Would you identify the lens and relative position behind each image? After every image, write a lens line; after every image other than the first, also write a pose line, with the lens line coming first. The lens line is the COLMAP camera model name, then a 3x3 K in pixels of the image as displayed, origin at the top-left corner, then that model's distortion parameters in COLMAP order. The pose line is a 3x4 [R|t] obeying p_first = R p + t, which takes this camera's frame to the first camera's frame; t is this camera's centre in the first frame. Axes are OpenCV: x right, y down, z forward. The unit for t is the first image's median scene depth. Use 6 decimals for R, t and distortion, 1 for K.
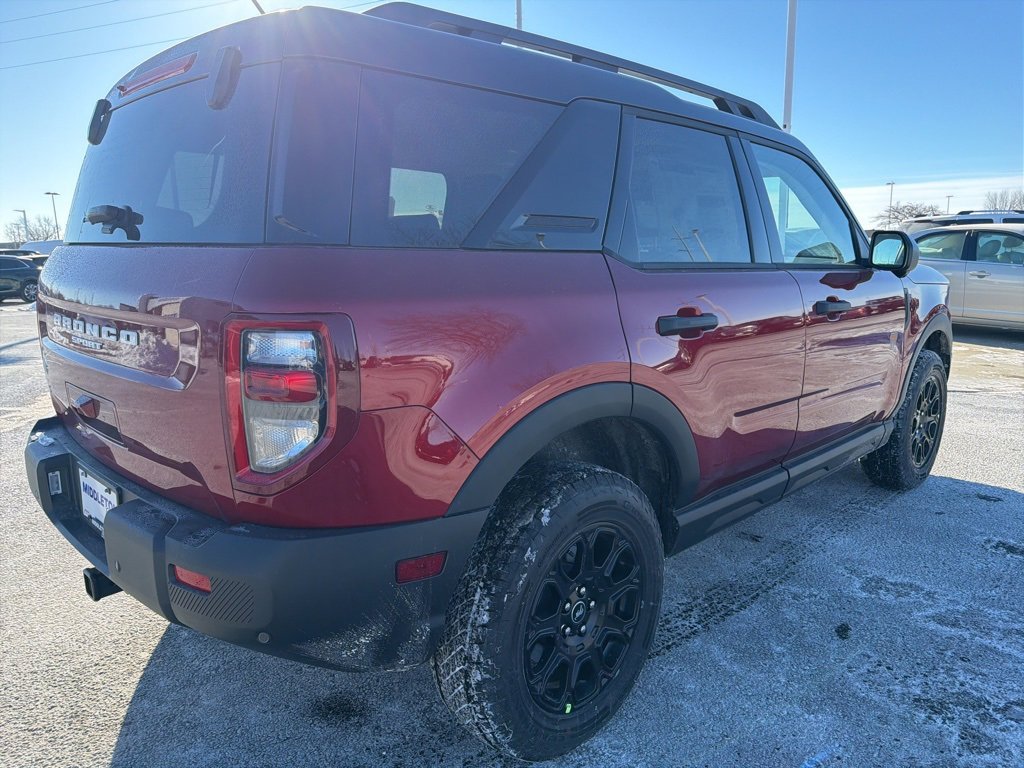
lens RADIAL K [[728.3, 0, 512.0], [0, 728.3, 384.0], [0, 0, 1]] dist [-0.006191, 0.004583]
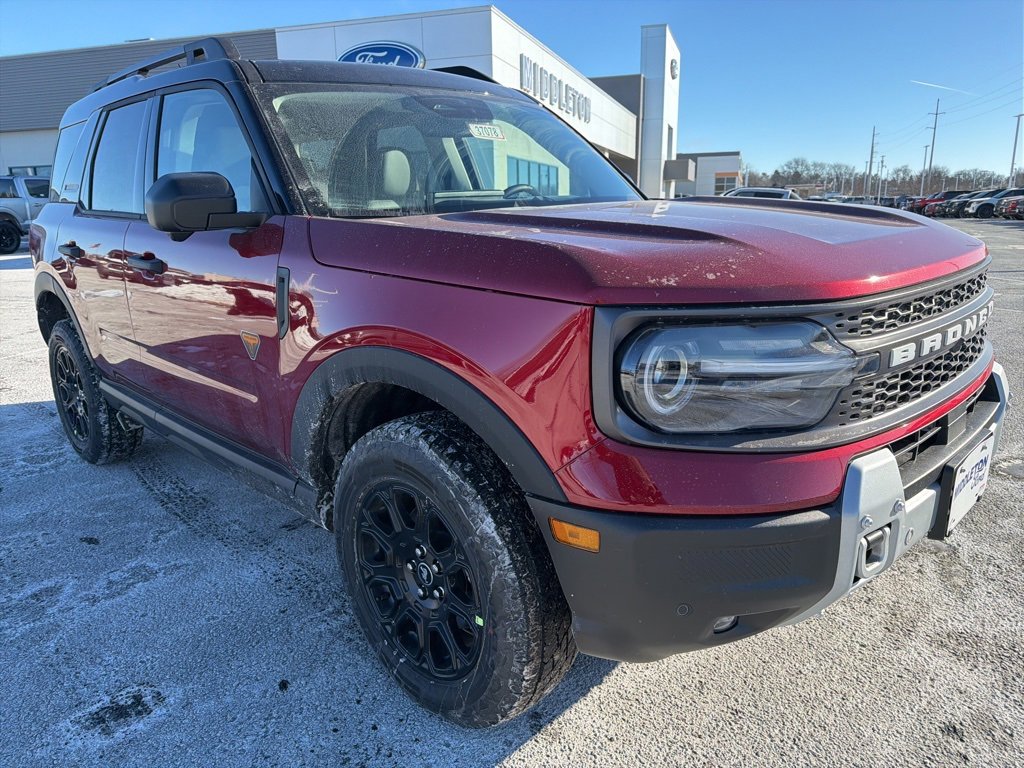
lens RADIAL K [[724.9, 0, 512.0], [0, 724.9, 384.0], [0, 0, 1]] dist [0.014534, -0.005889]
pose [[-0.004515, 0.254241, -0.967130, 1.693378], [-0.157019, 0.954963, 0.251775, -0.327327], [0.987585, 0.152995, 0.035609, 1.779093]]
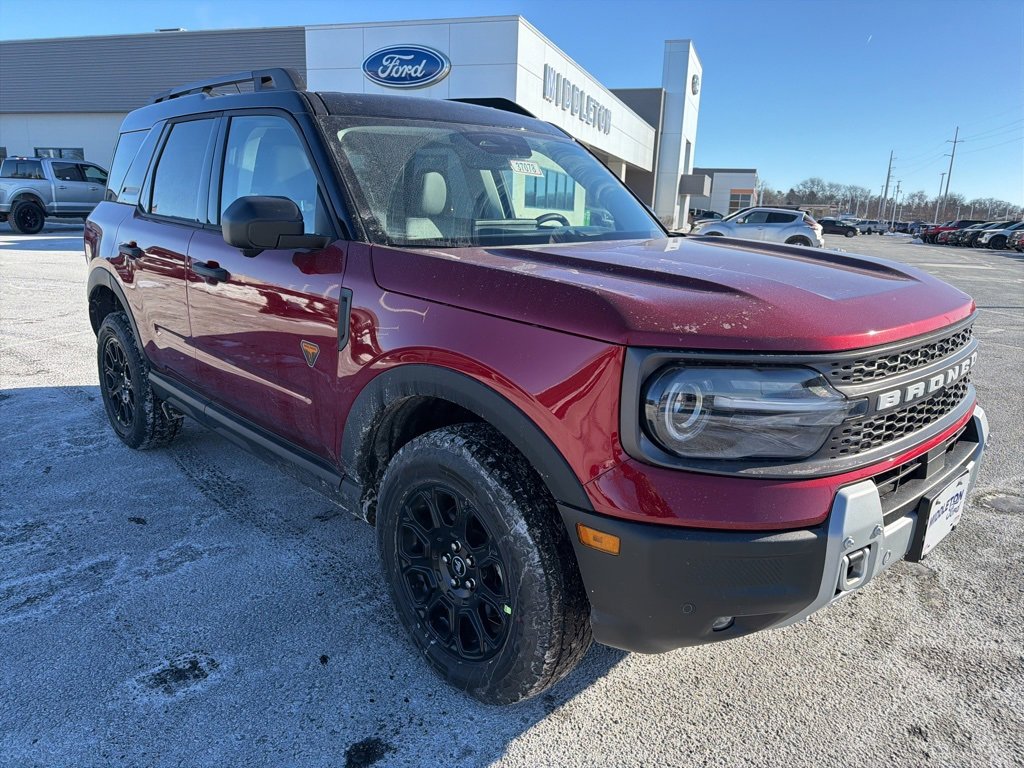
lens RADIAL K [[721.3, 0, 512.0], [0, 721.3, 384.0], [0, 0, 1]] dist [0.035113, -0.032016]
pose [[-0.024186, 0.248957, -0.968213, 1.788850], [-0.207948, 0.946059, 0.248455, -0.364692], [0.977841, 0.207346, 0.028889, 1.736927]]
